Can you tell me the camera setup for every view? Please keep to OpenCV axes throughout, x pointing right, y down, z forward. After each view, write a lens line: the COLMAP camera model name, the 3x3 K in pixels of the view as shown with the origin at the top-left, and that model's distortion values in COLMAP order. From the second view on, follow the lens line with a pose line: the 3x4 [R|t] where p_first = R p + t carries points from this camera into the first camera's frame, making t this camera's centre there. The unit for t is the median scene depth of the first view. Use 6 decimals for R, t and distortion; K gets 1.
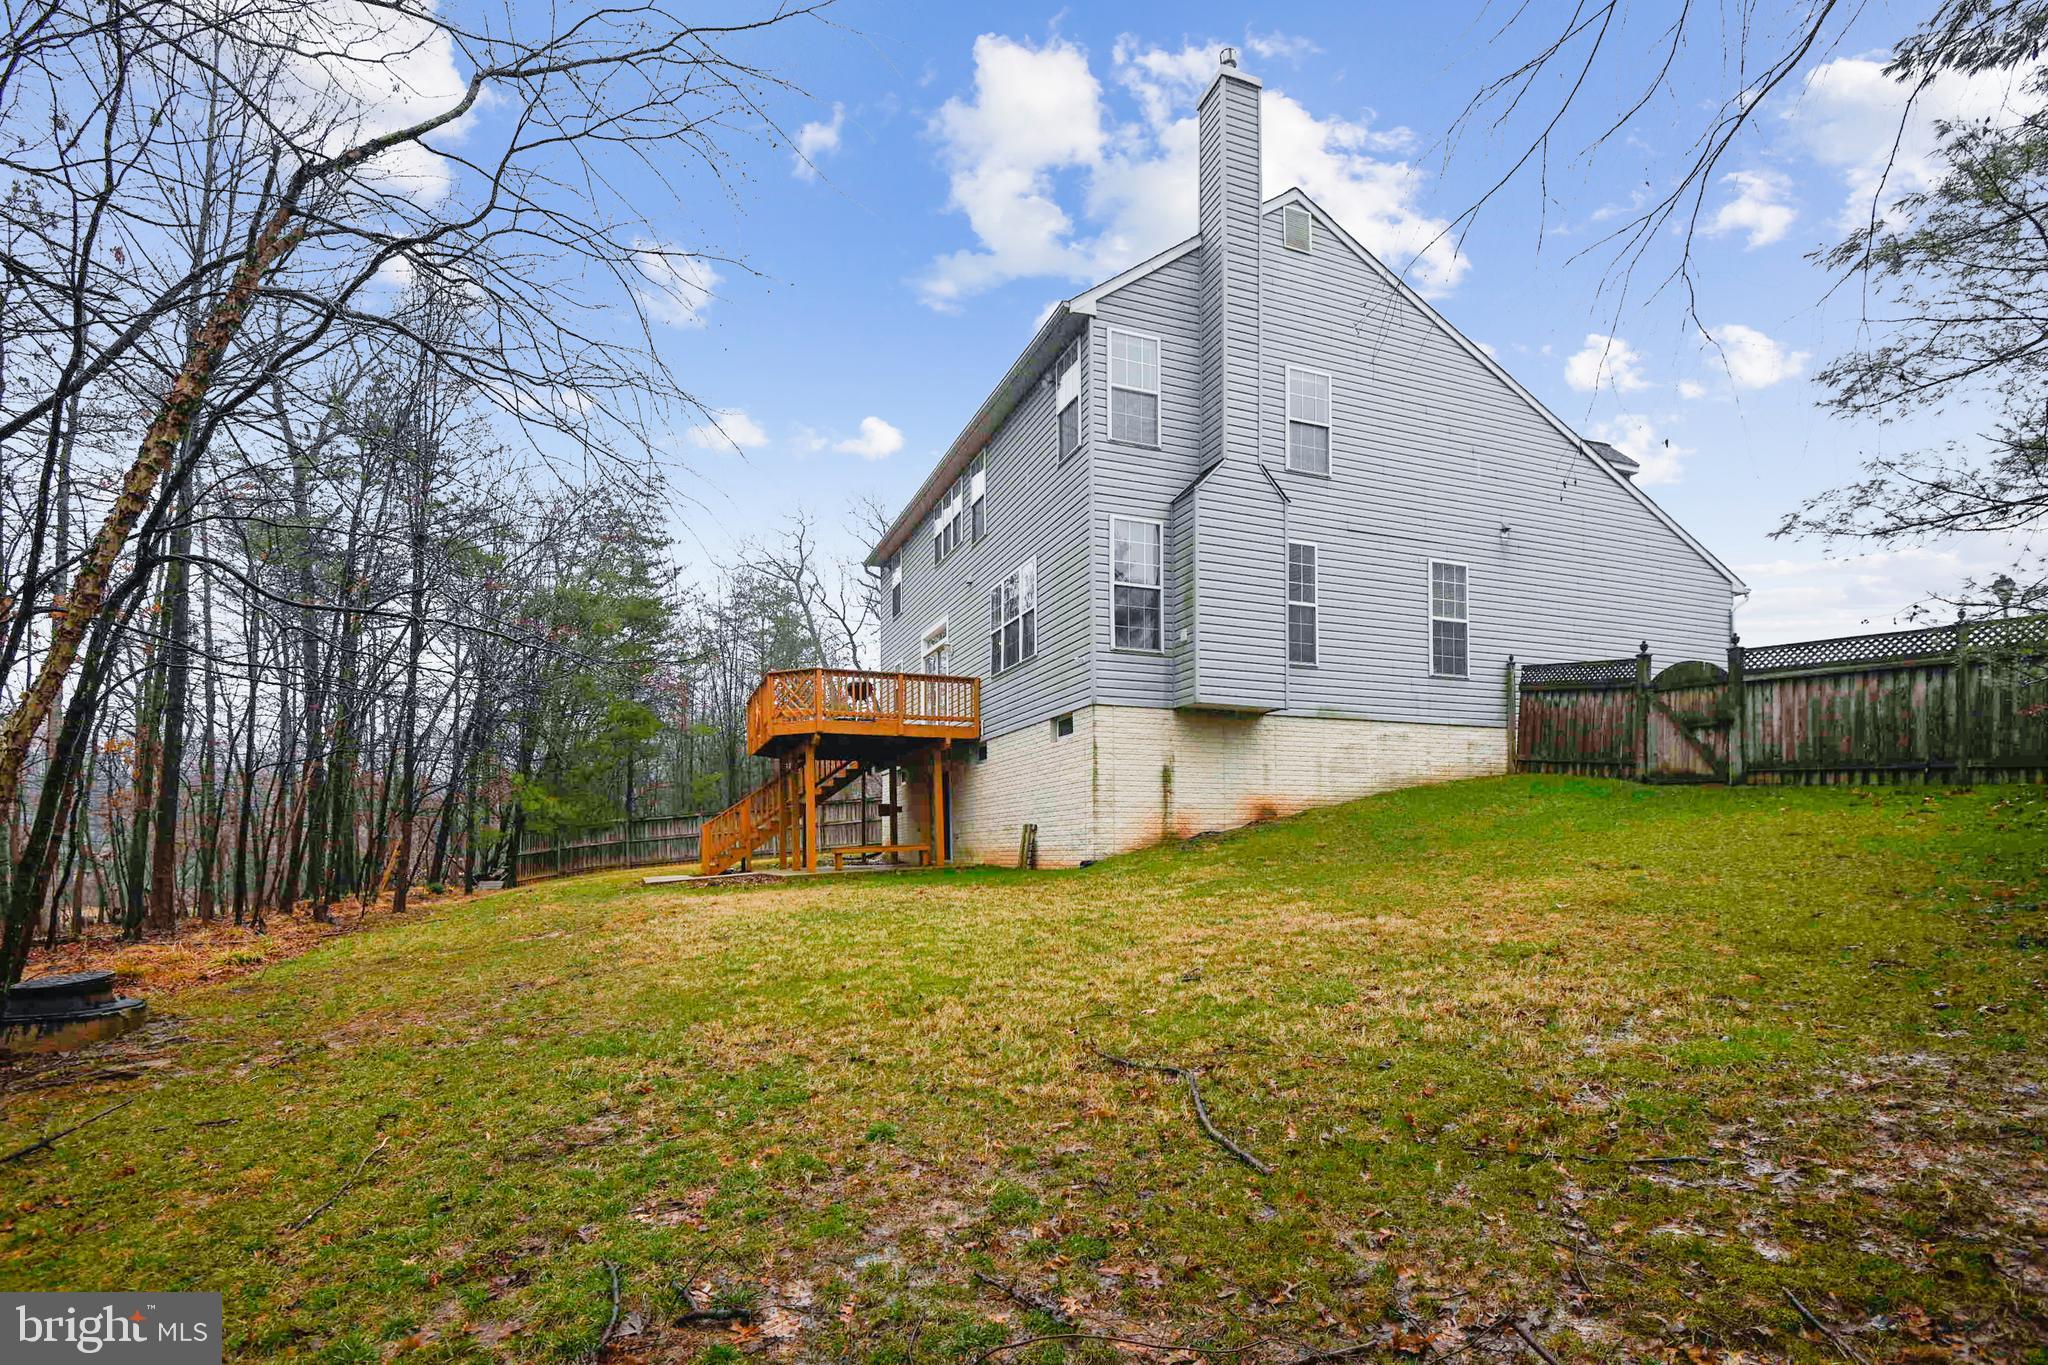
lens RADIAL K [[955.4, 0, 1025.0], [0, 955.4, 678.8], [0, 0, 1]] dist [-0.000944, 0.000099]
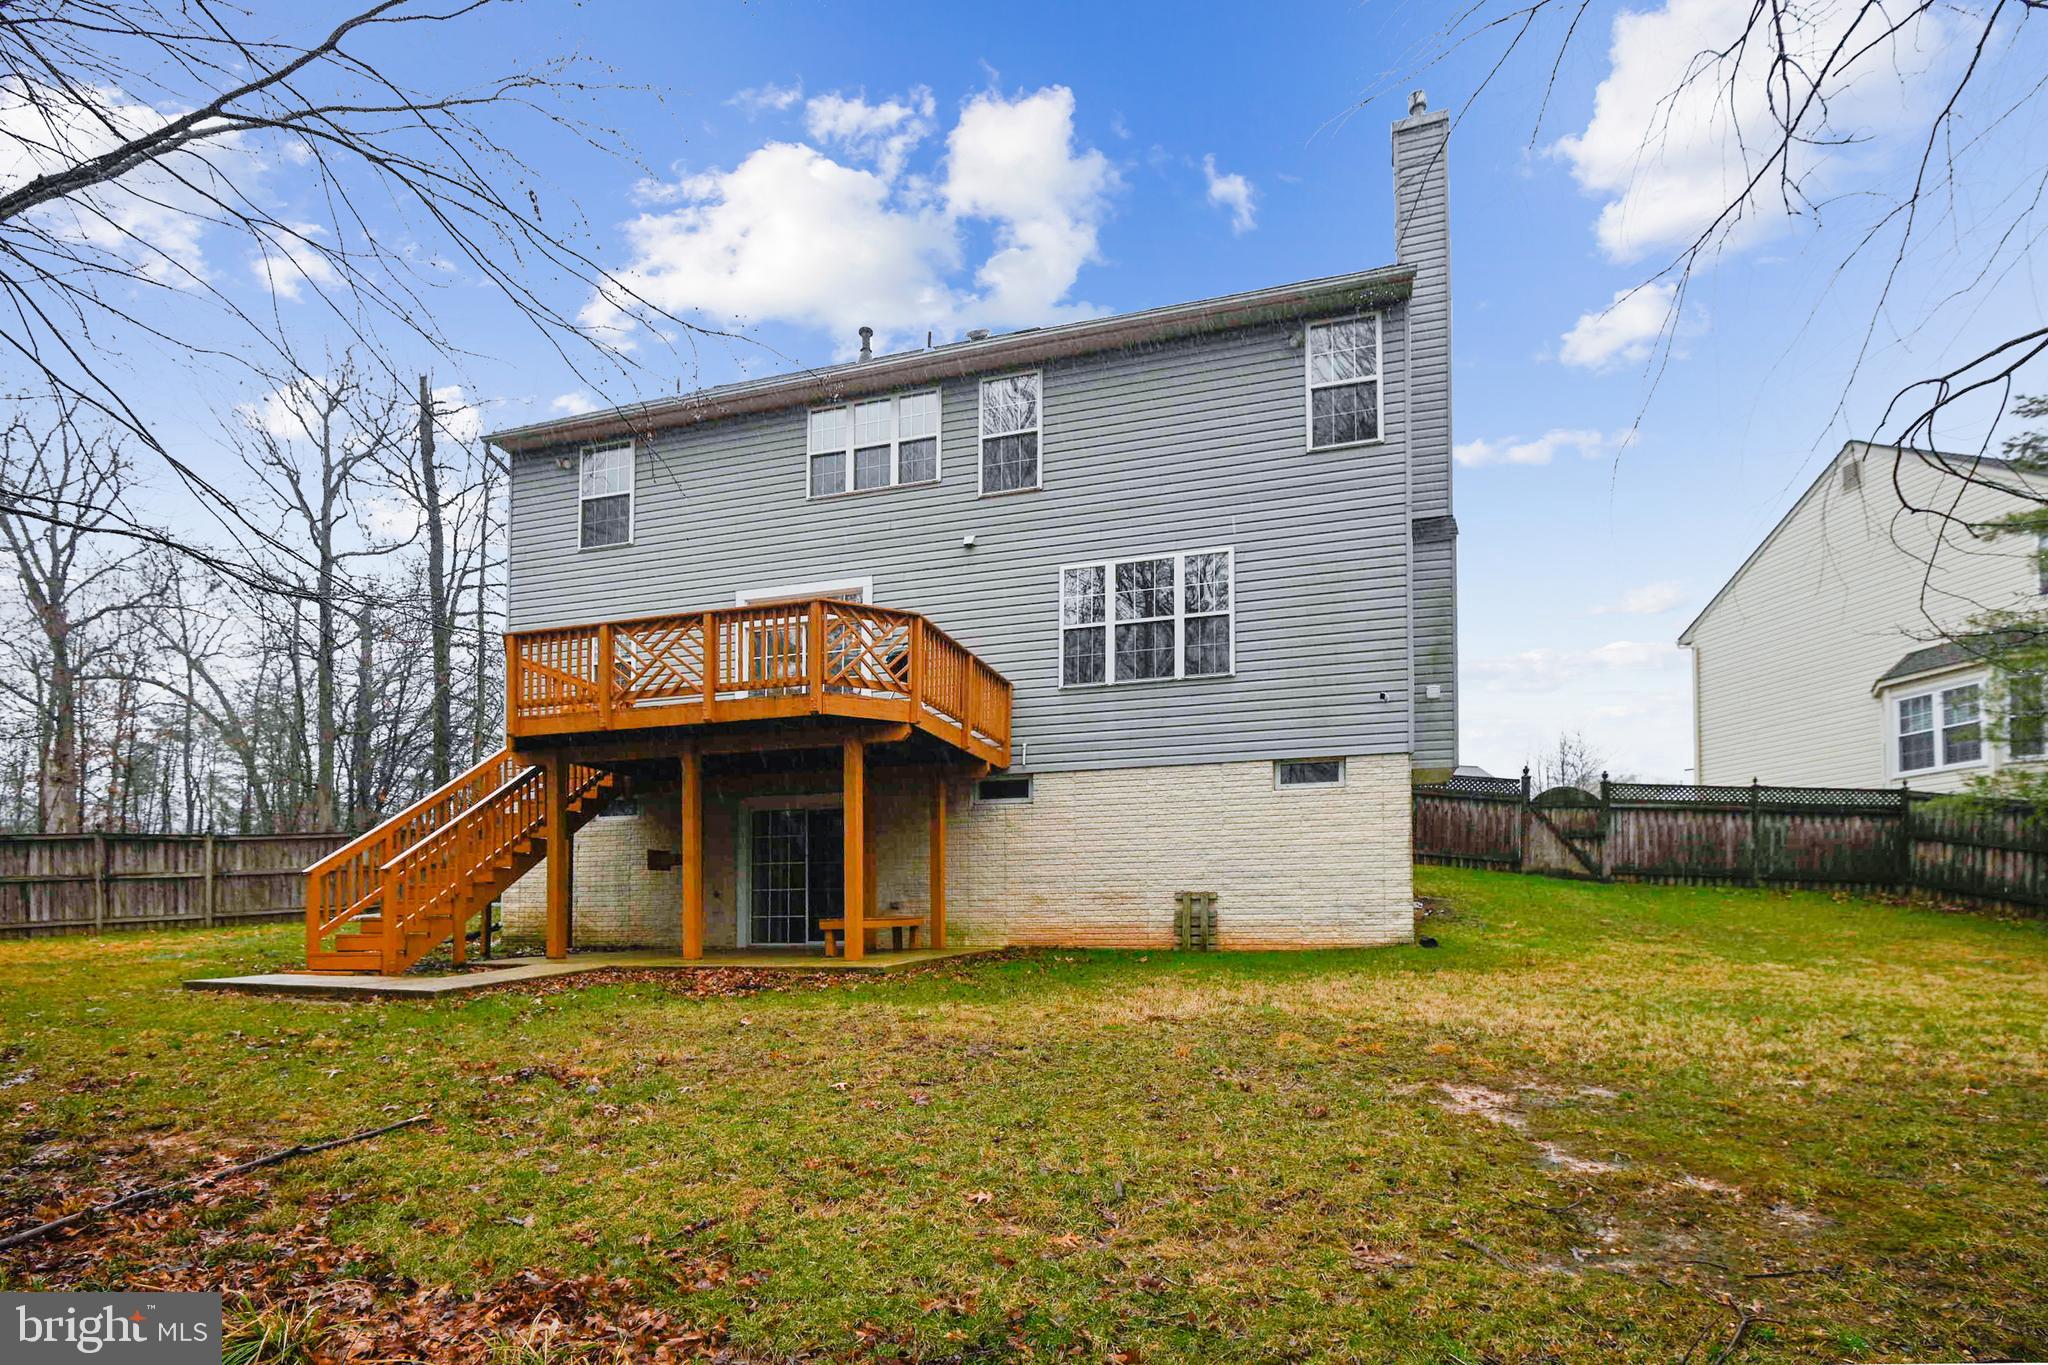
lens RADIAL K [[955.4, 0, 1023.6], [0, 955.4, 686.7], [0, 0, 1]] dist [-0.000944, 0.000099]
pose [[0.627125, 0.202427, 0.752156, -0.847412], [-0.136960, 0.979253, -0.149352, 0.154080], [-0.766783, -0.009353, 0.641838, 0.761134]]
